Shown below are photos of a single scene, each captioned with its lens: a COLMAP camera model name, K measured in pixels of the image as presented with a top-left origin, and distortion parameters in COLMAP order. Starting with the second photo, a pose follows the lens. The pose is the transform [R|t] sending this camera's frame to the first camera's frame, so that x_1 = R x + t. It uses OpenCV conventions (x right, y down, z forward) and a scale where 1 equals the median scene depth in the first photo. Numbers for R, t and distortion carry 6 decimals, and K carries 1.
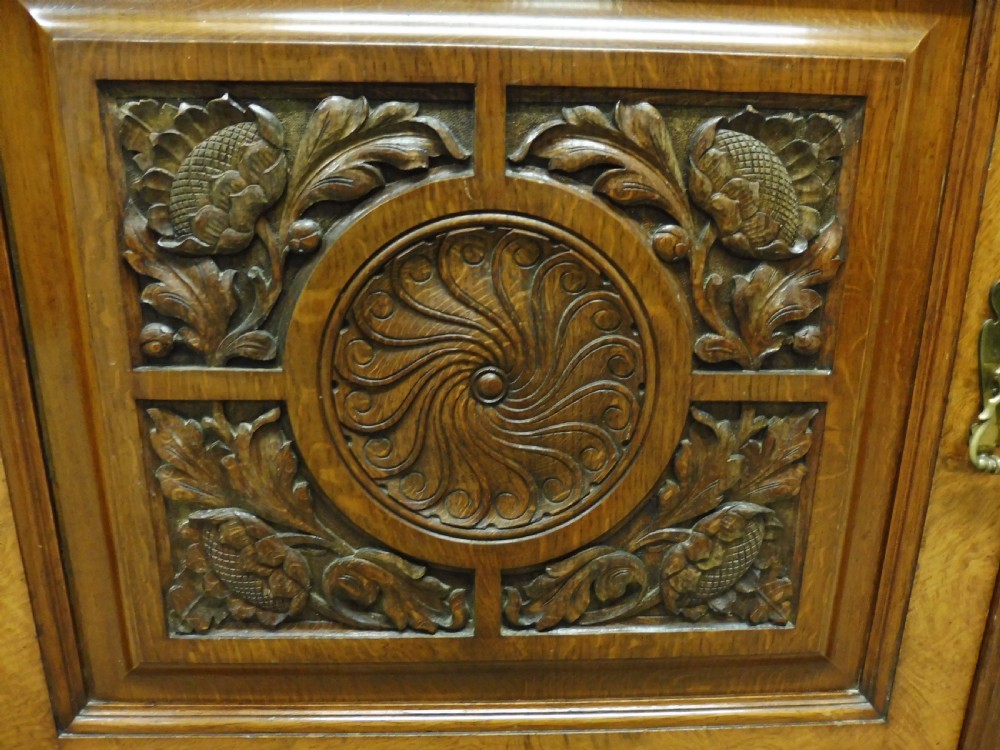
lens RADIAL K [[732.9, 0, 499.2], [0, 732.9, 392.4], [0, 0, 1]] dist [-0.047433, -0.000404]
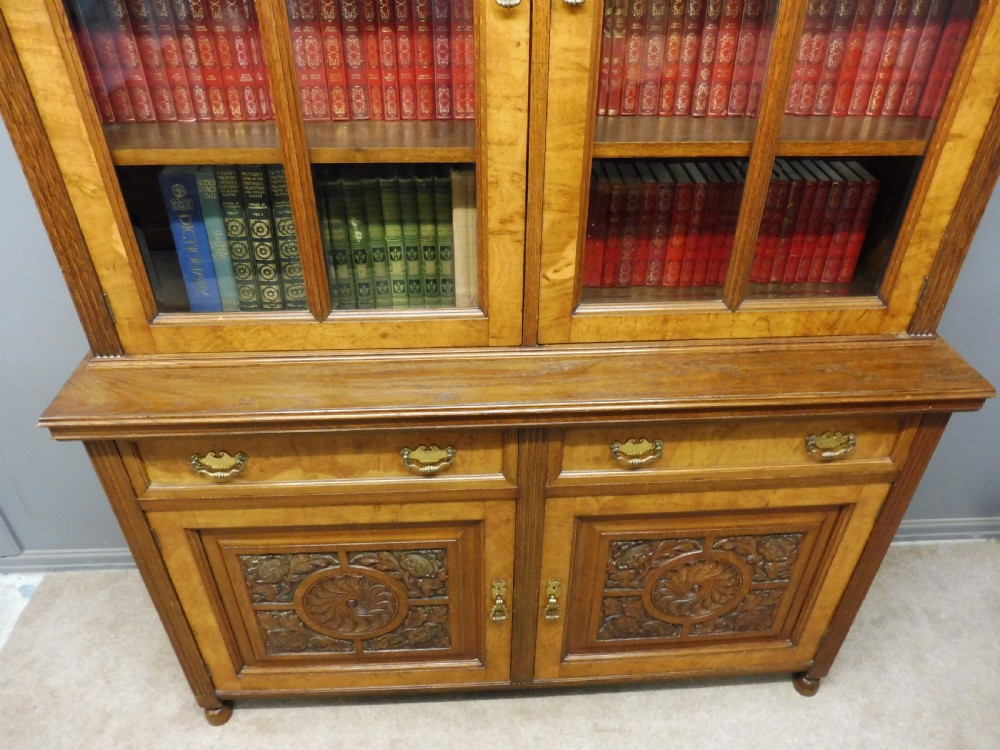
lens RADIAL K [[725.8, 0, 503.8], [0, 725.8, 379.9], [0, 0, 1]] dist [-0.042120, 0.002625]
pose [[0.999945, -0.005155, 0.009118, 0.692860], [0.001824, 0.942898, 0.333077, -2.178370], [-0.010315, -0.333042, 0.942855, -1.936016]]
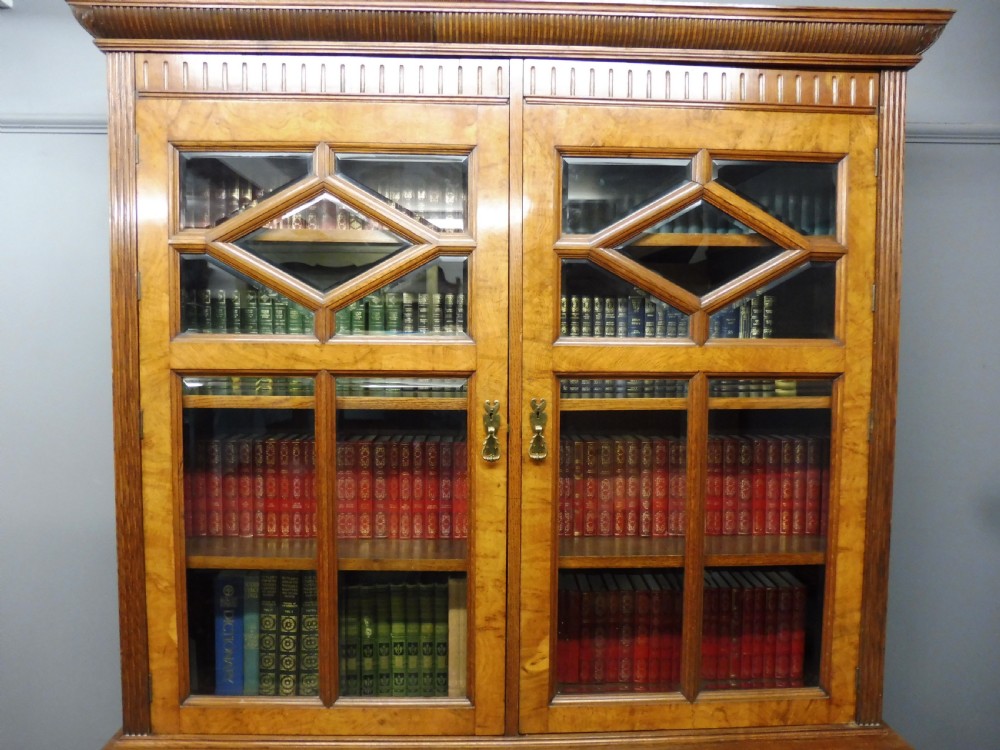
lens RADIAL K [[718.6, 0, 506.2], [0, 718.6, 374.9], [0, 0, 1]] dist [-0.022236, -0.054819]
pose [[0.999959, 0.001322, -0.009001, 0.827874], [-0.003382, 0.972487, -0.232931, -2.159878], [0.008446, 0.232951, 0.972452, -2.622845]]
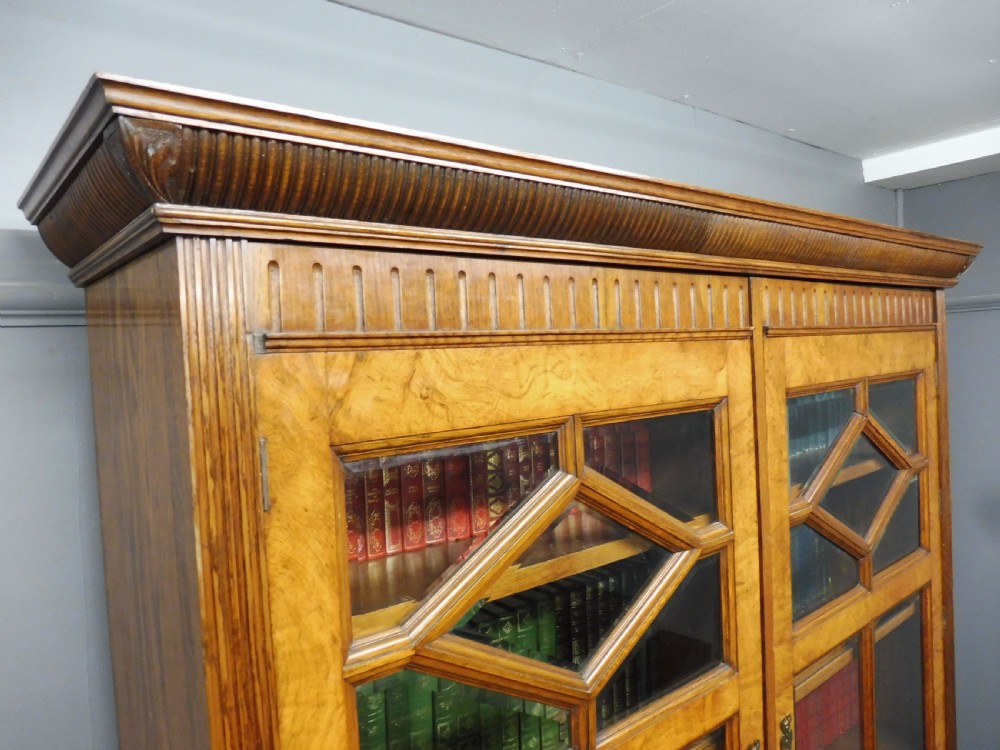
lens RADIAL K [[723.6, 0, 500.0], [0, 723.6, 375.0], [0, 0, 1]] dist [-0.041644, -0.005820]
pose [[0.793971, -0.059304, 0.605056, -1.220958], [0.221278, 0.955158, -0.196748, -3.646605], [-0.566256, 0.290098, 0.771490, -1.145290]]
